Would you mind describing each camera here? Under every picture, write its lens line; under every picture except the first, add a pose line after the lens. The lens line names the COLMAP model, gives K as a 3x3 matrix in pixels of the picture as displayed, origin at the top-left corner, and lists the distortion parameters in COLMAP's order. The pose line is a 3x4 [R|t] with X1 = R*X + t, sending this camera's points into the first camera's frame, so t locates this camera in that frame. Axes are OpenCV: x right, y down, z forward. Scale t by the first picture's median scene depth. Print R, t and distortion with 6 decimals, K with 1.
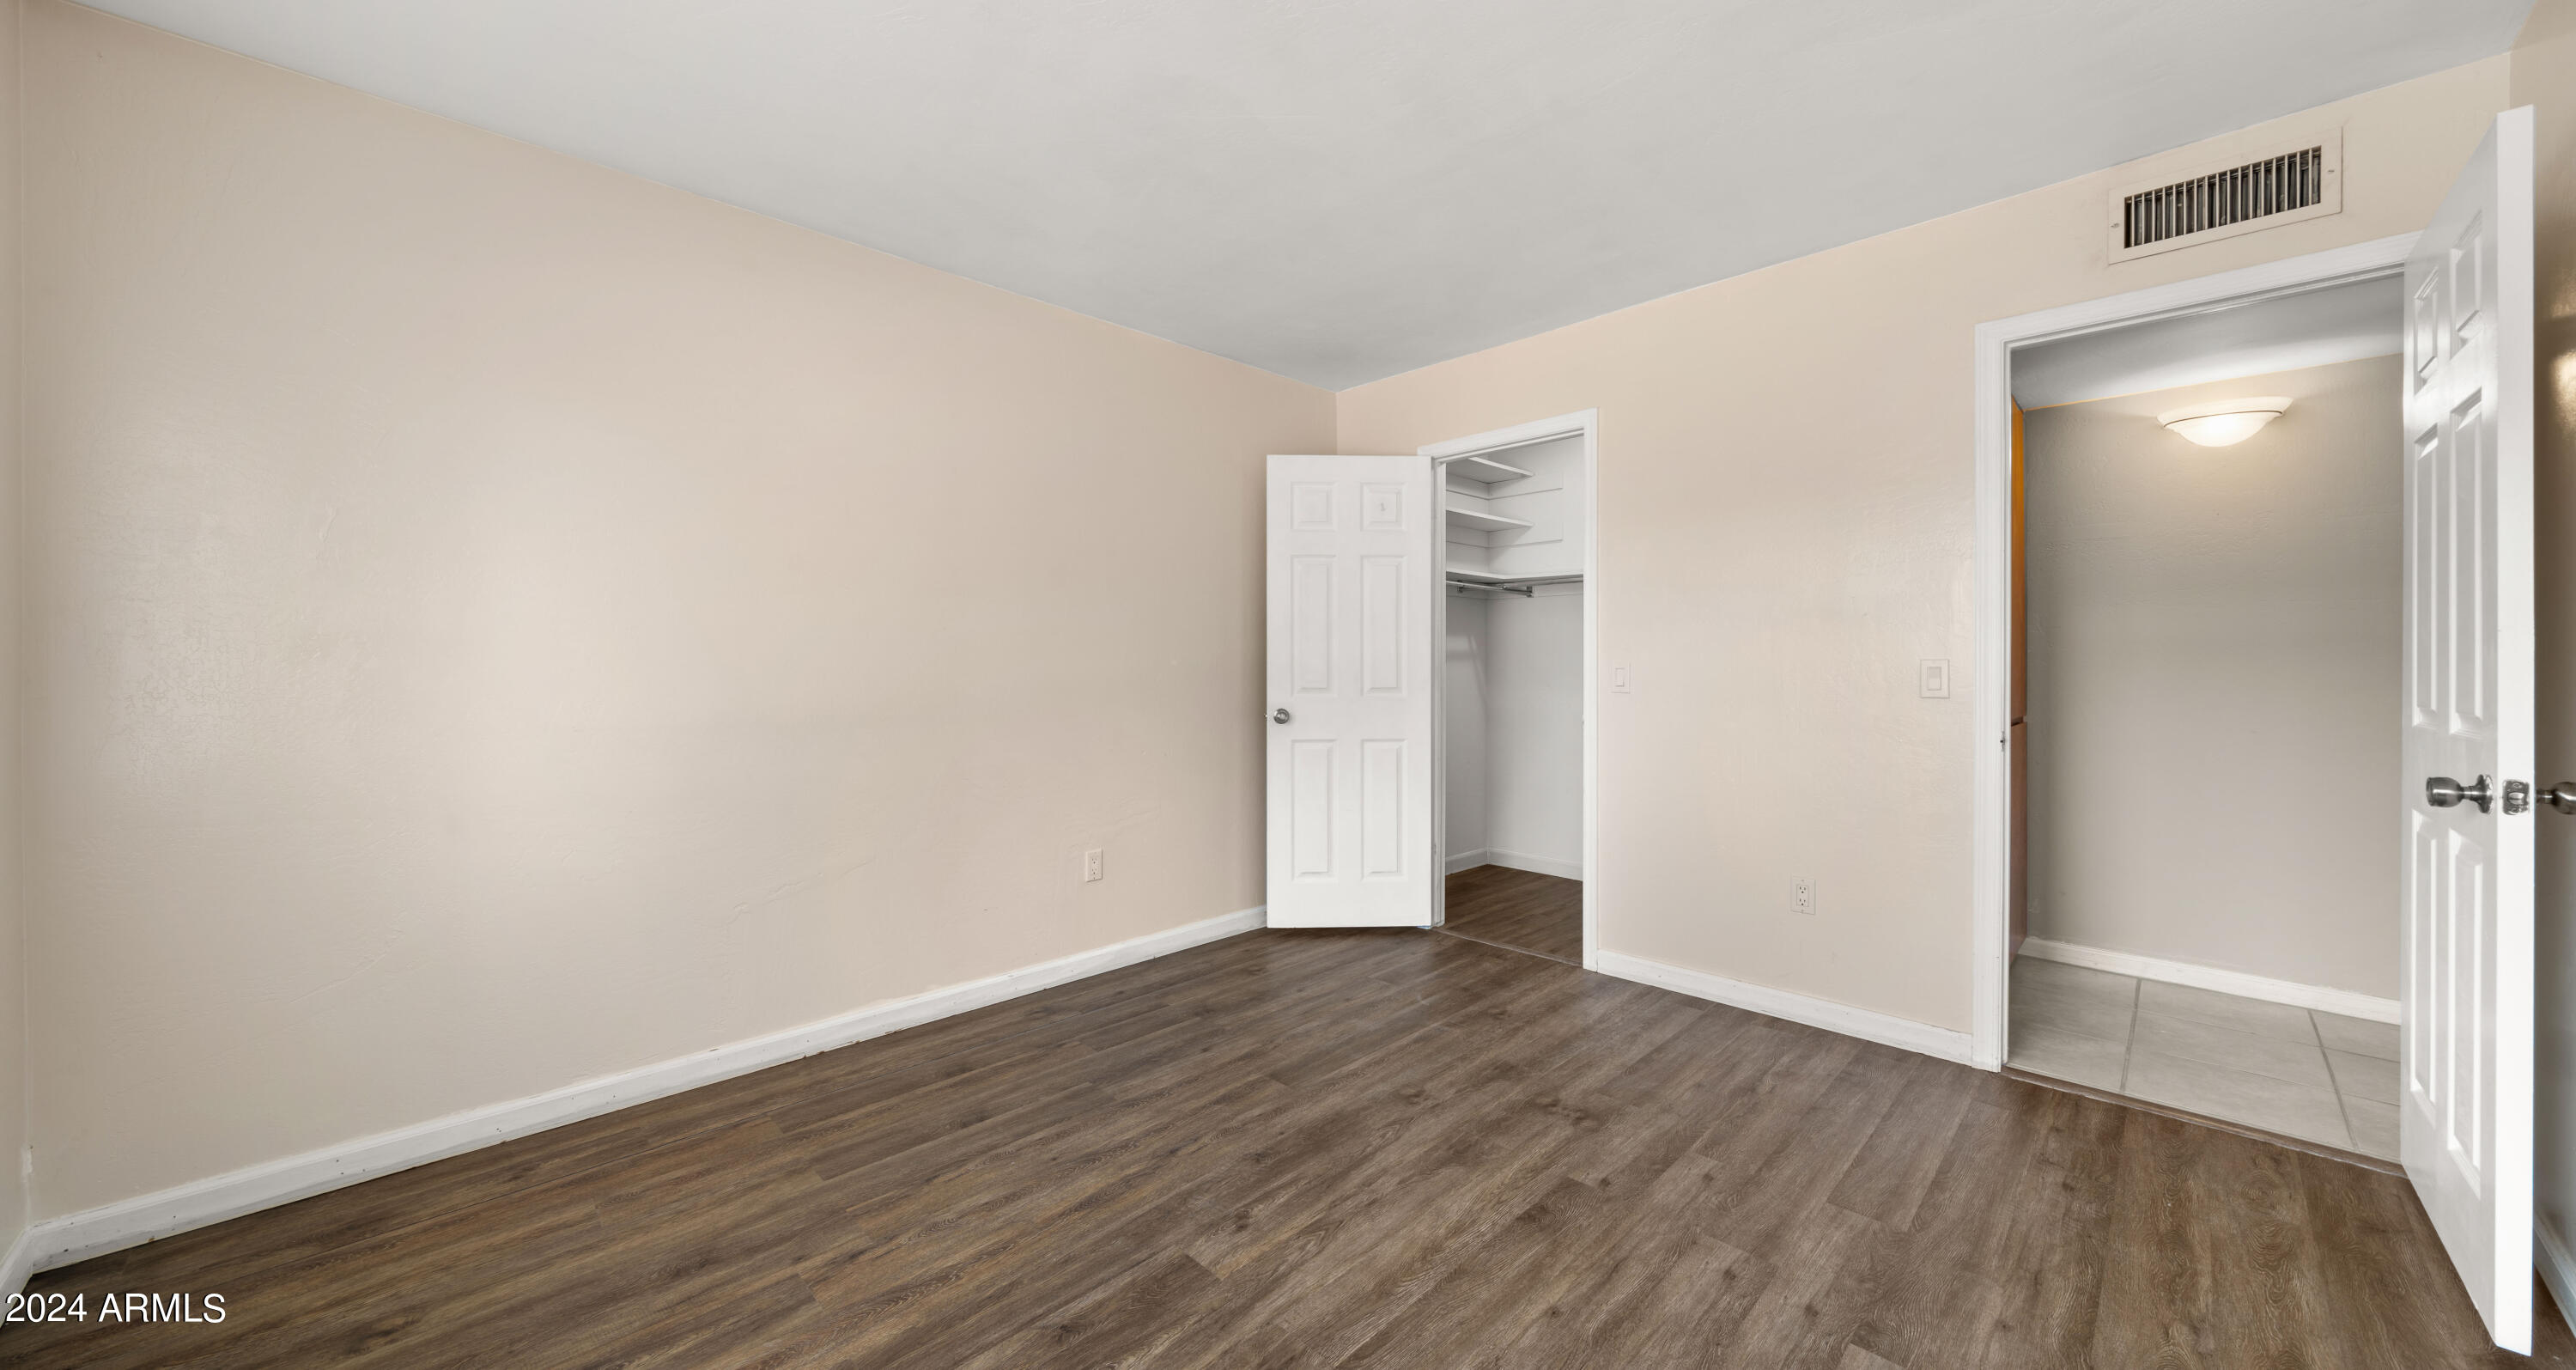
lens RADIAL K [[889.2, 0, 1292.1], [0, 889.2, 659.8], [0, 0, 1]] dist [-0.000740, -0.000029]
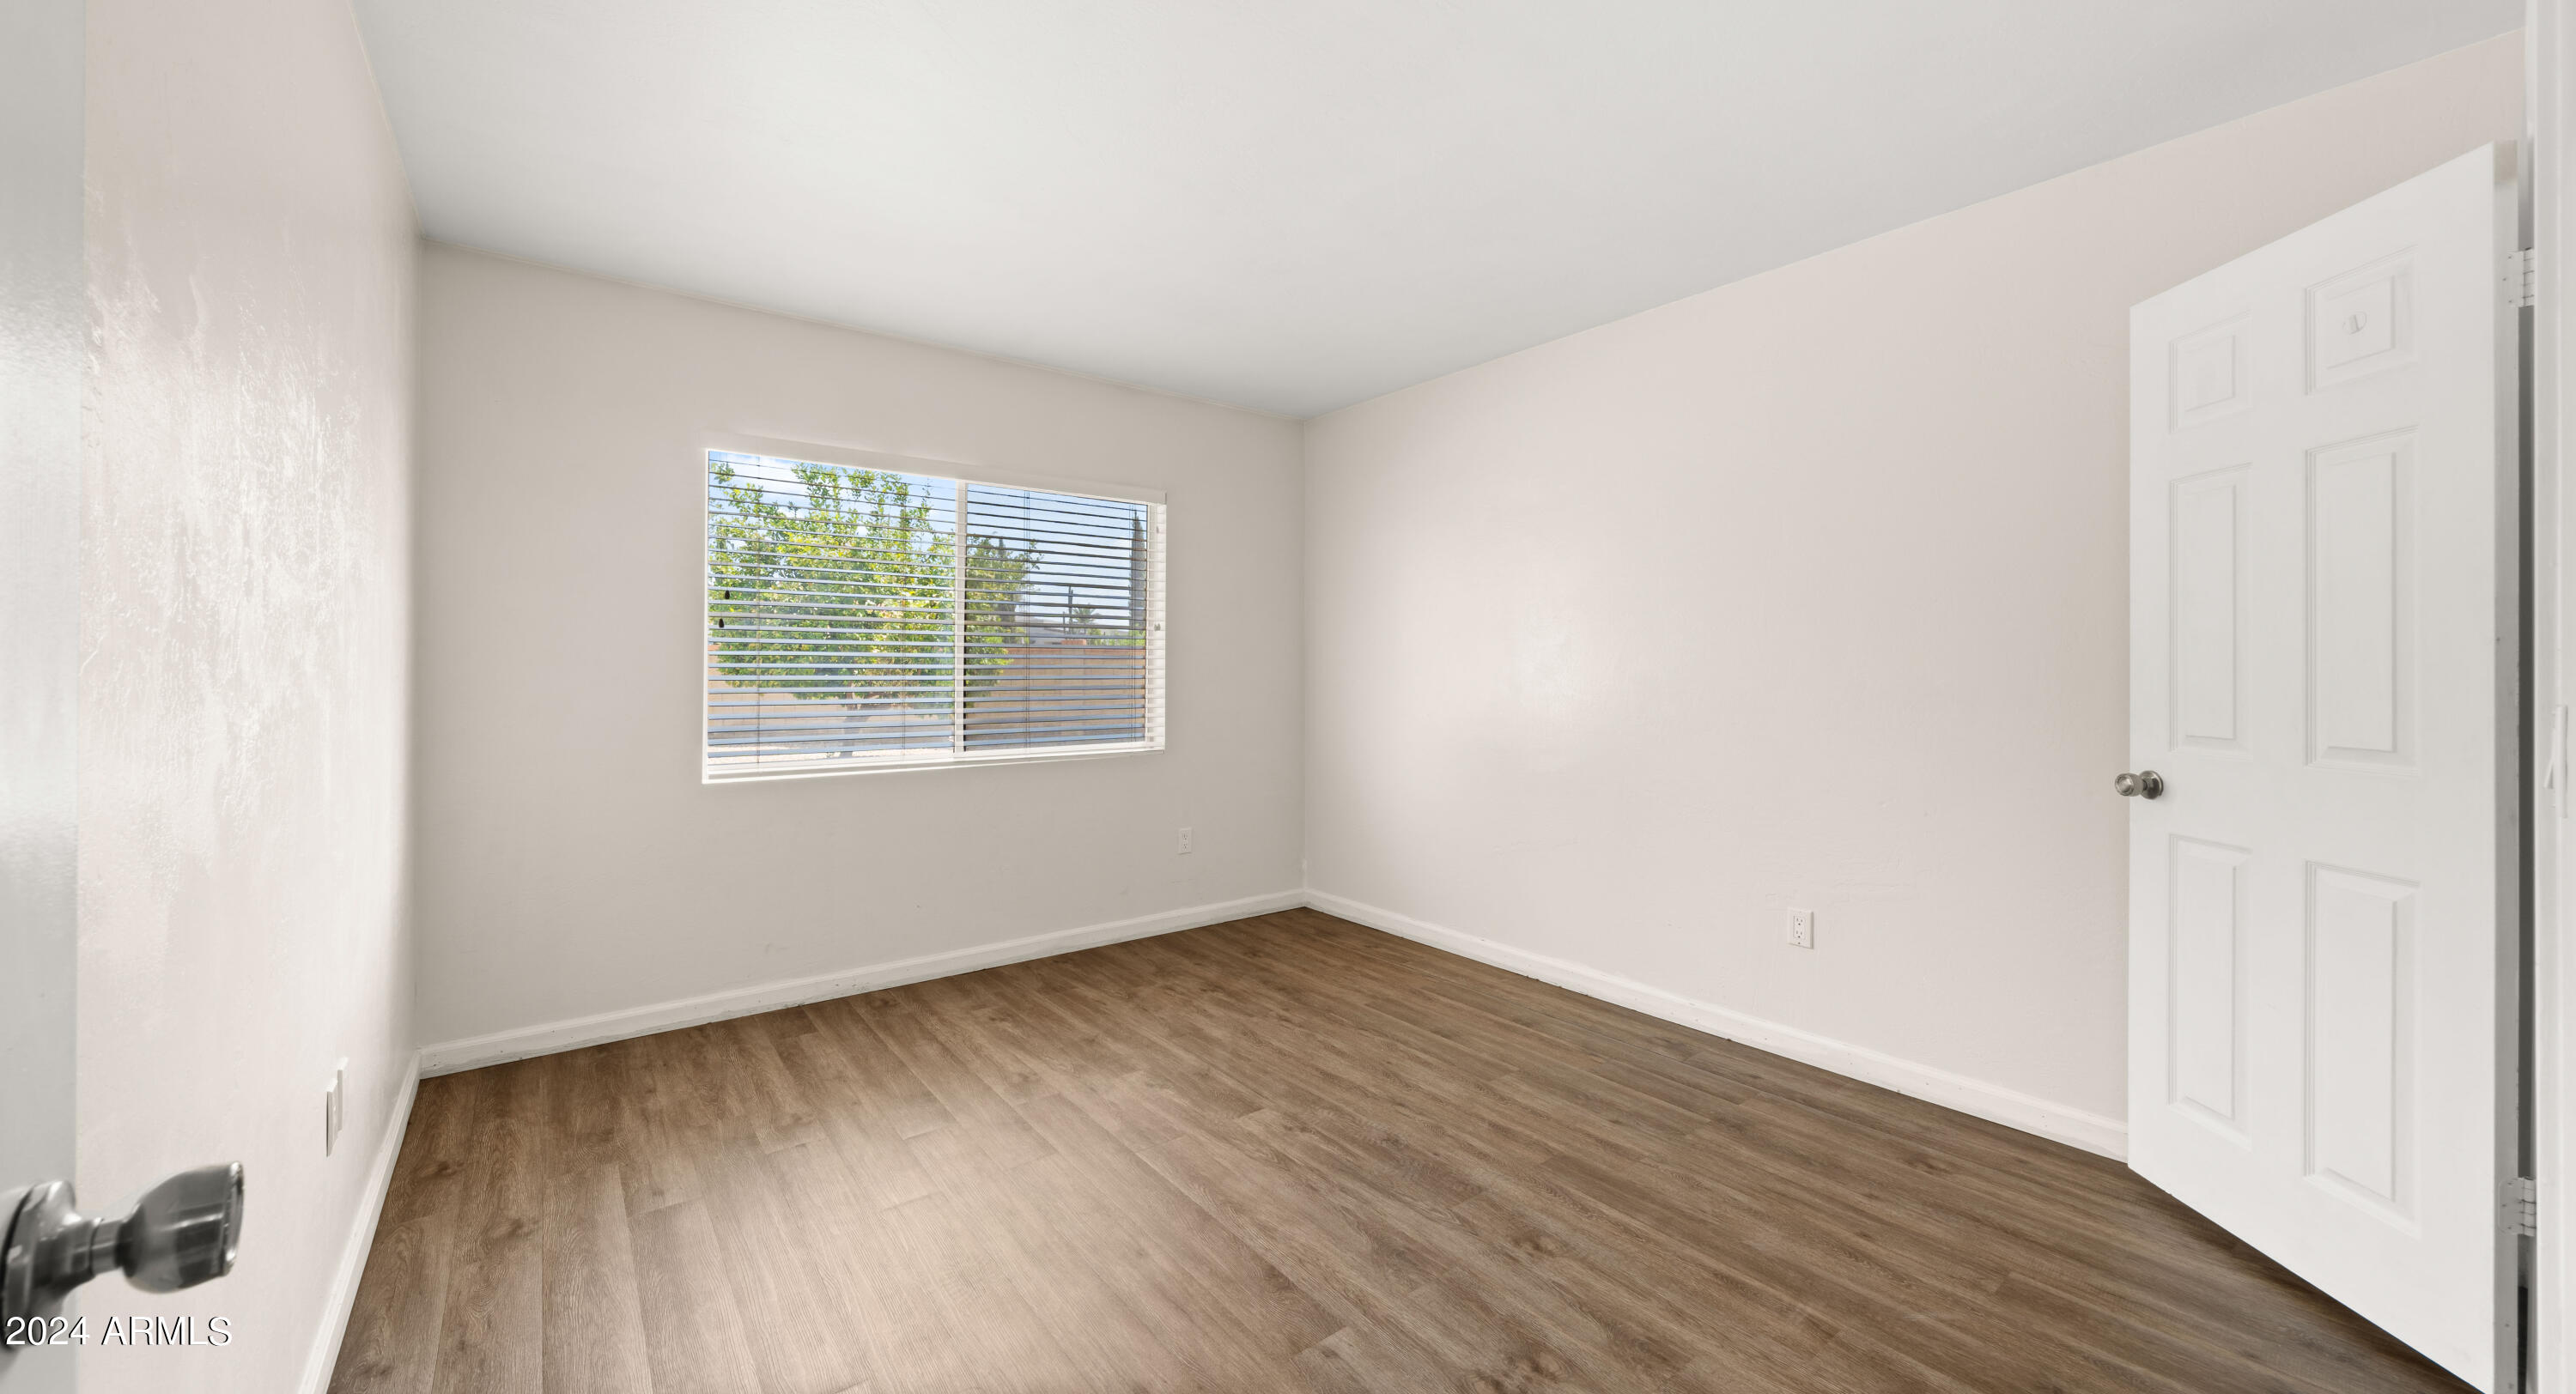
lens RADIAL K [[956.0, 0, 1281.9], [0, 956.0, 659.4], [0, 0, 1]] dist [0.000091, 0.000007]
pose [[-0.118695, -0.009651, -0.992884, 1.009835], [0.003842, 0.999941, -0.010179, -0.014143], [0.992923, -0.005023, -0.118651, 0.891684]]
